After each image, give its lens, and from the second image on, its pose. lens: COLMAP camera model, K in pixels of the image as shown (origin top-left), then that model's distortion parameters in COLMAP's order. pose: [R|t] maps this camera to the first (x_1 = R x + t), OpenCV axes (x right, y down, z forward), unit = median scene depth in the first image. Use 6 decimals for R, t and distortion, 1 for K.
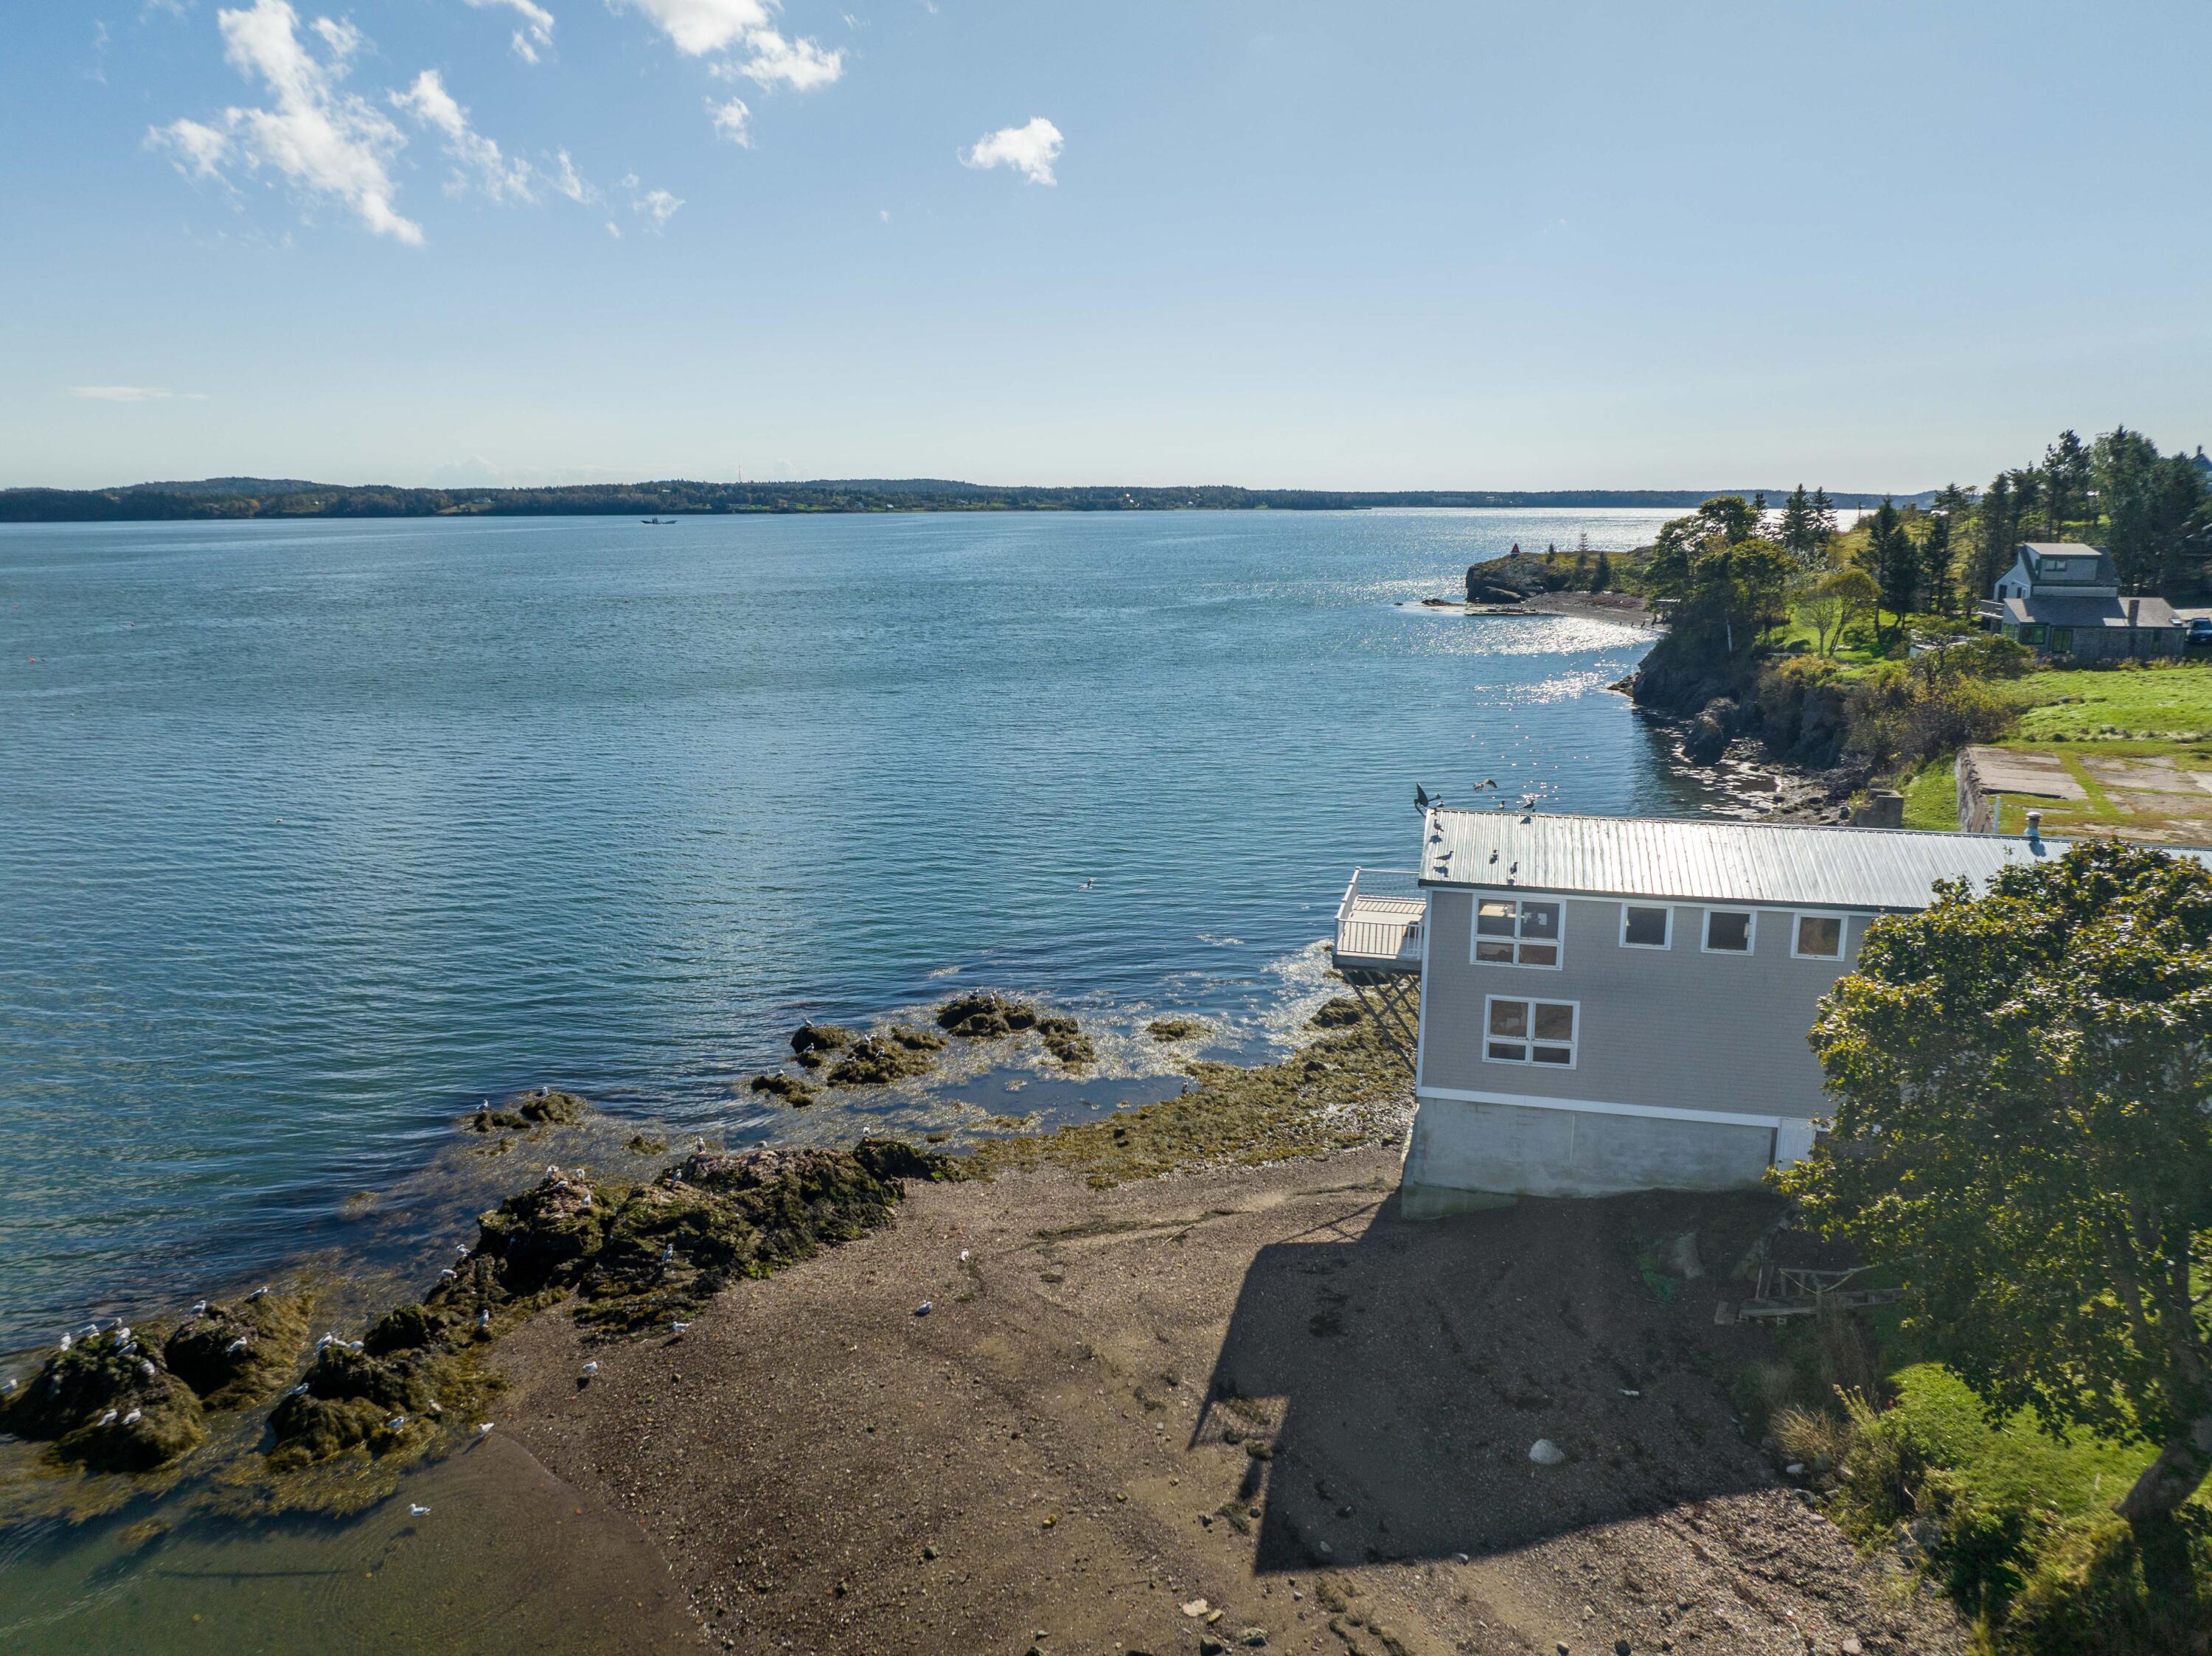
lens RADIAL K [[1556.8, 0, 1103.7], [0, 1556.8, 818.2], [0, 0, 1]] dist [-0.046436, 0.017677]
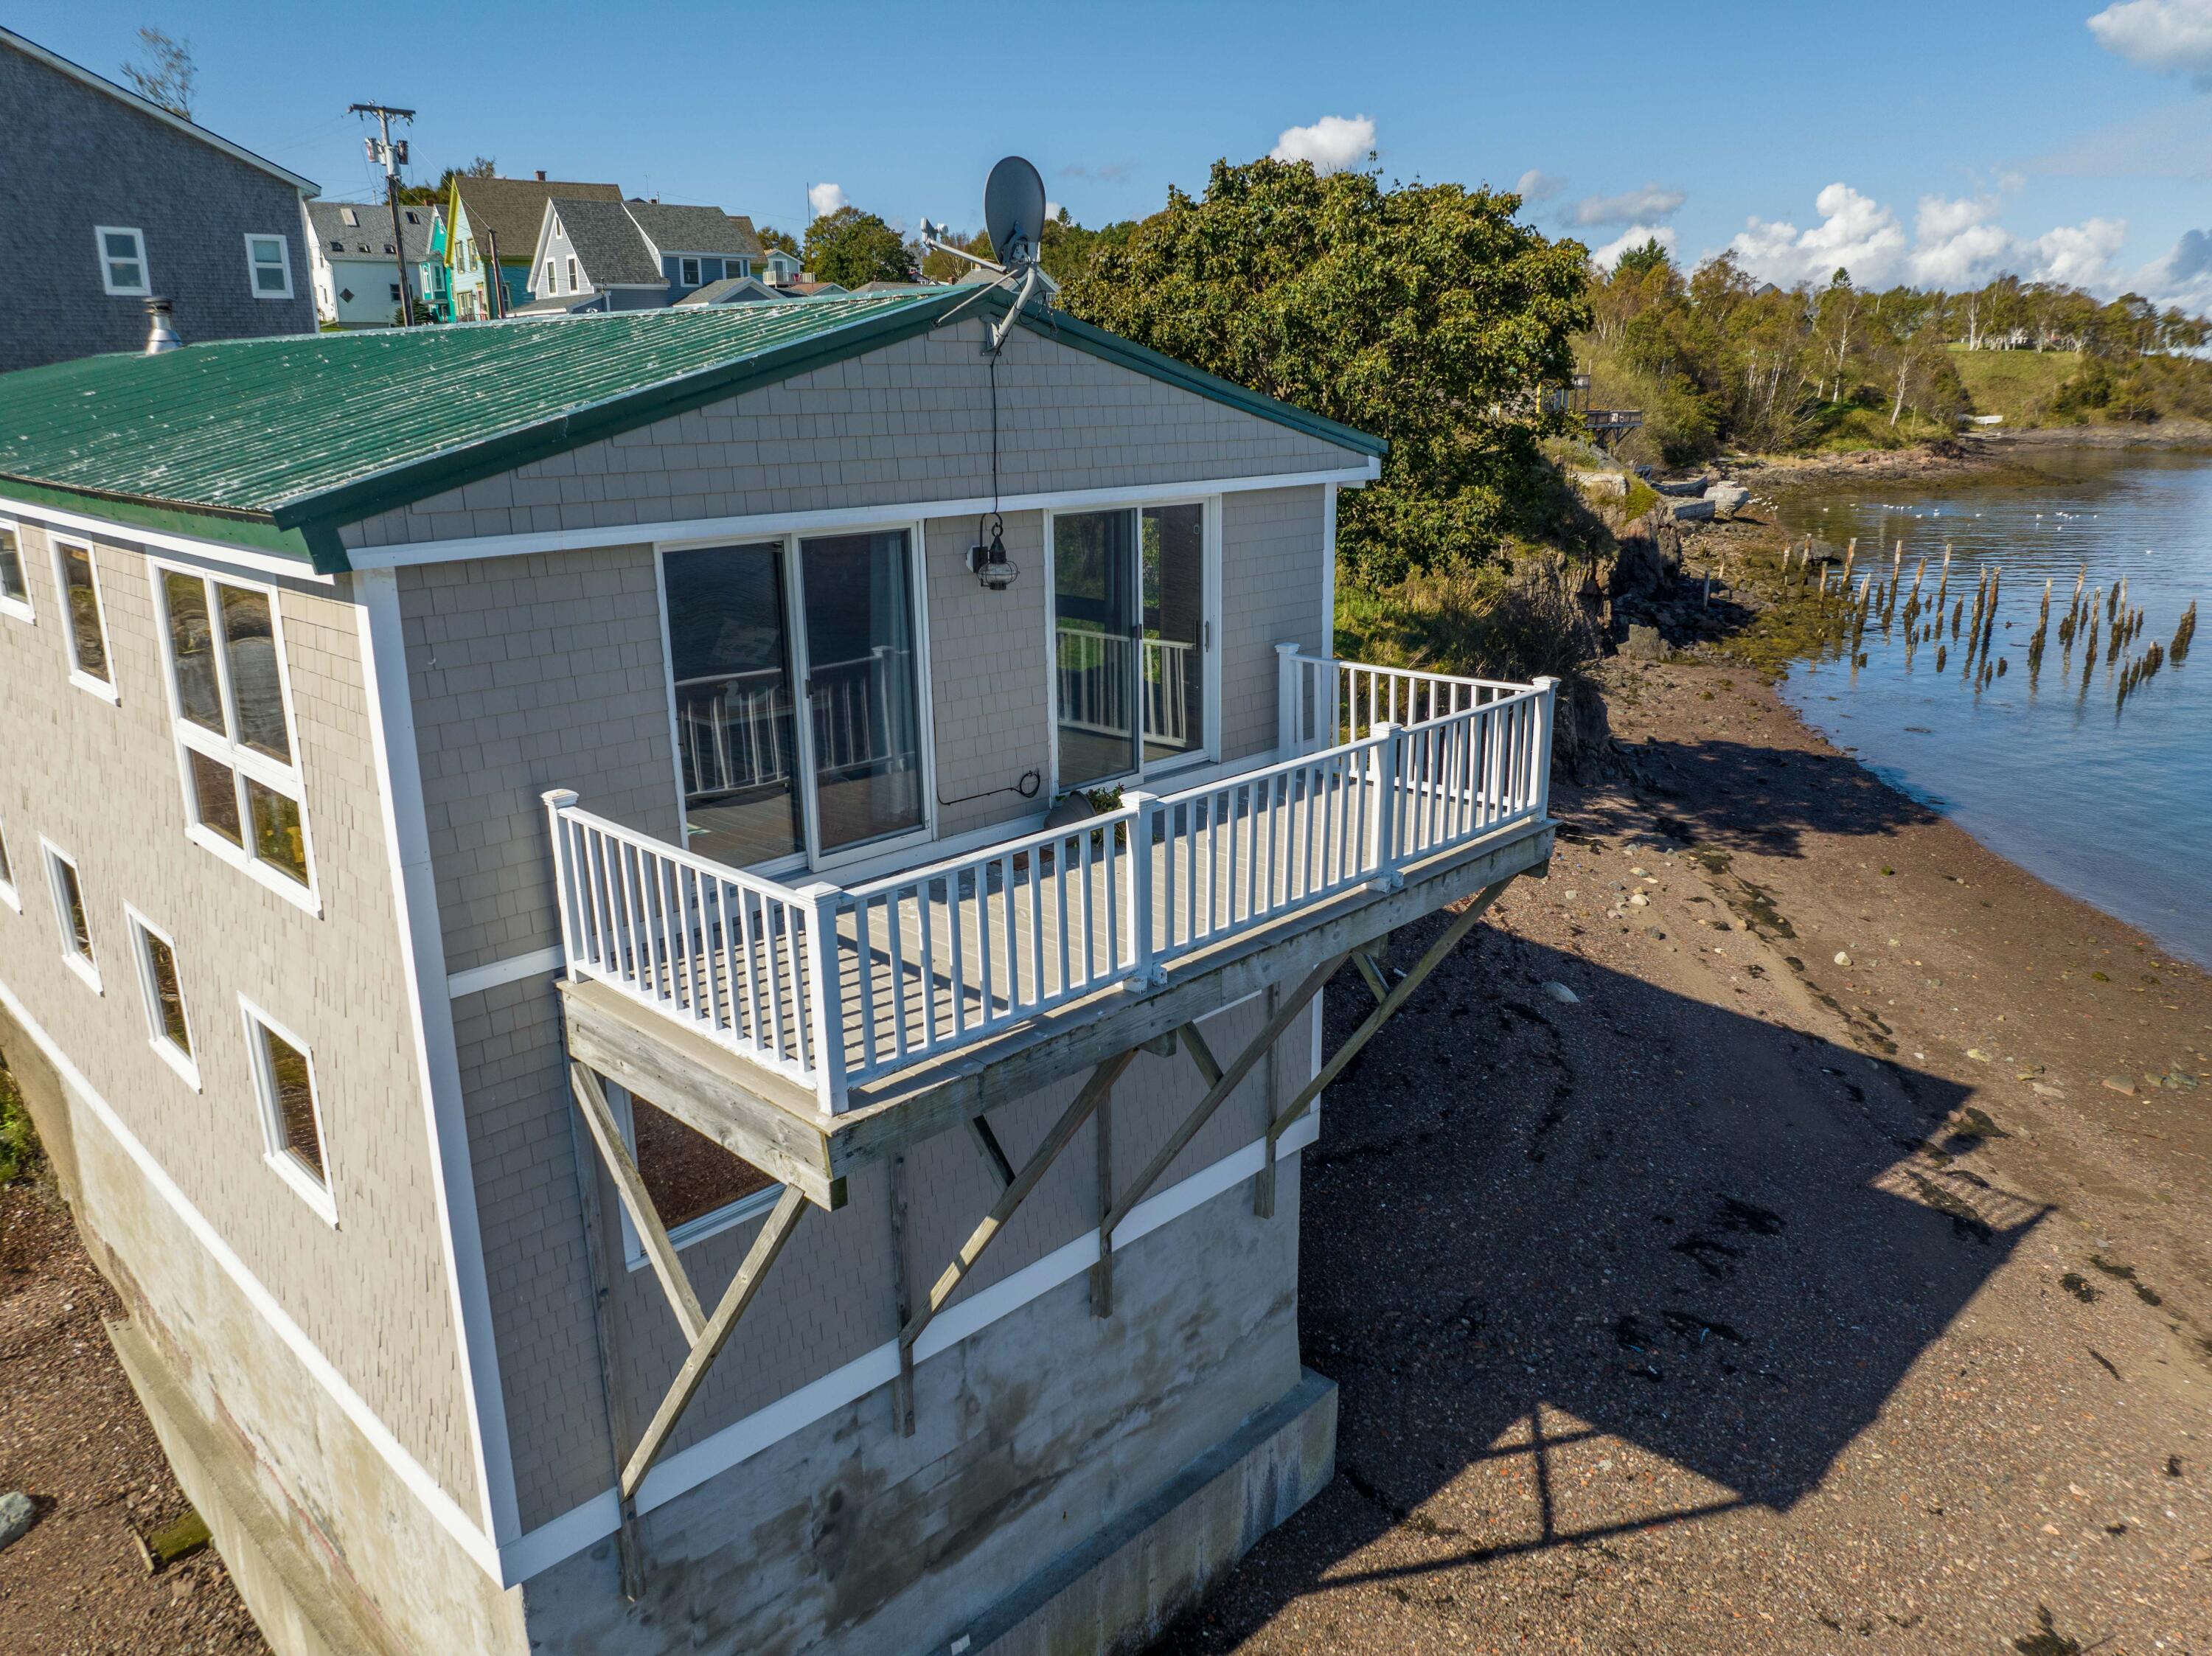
lens RADIAL K [[1556.8, 0, 1108.7], [0, 1556.8, 828.7], [0, 0, 1]] dist [-0.046436, 0.017677]
pose [[-0.872813, -0.130551, 0.470269, 0.063951], [0.104045, 0.891638, 0.440632, -0.024269], [-0.476835, 0.433519, -0.764650, 0.878568]]
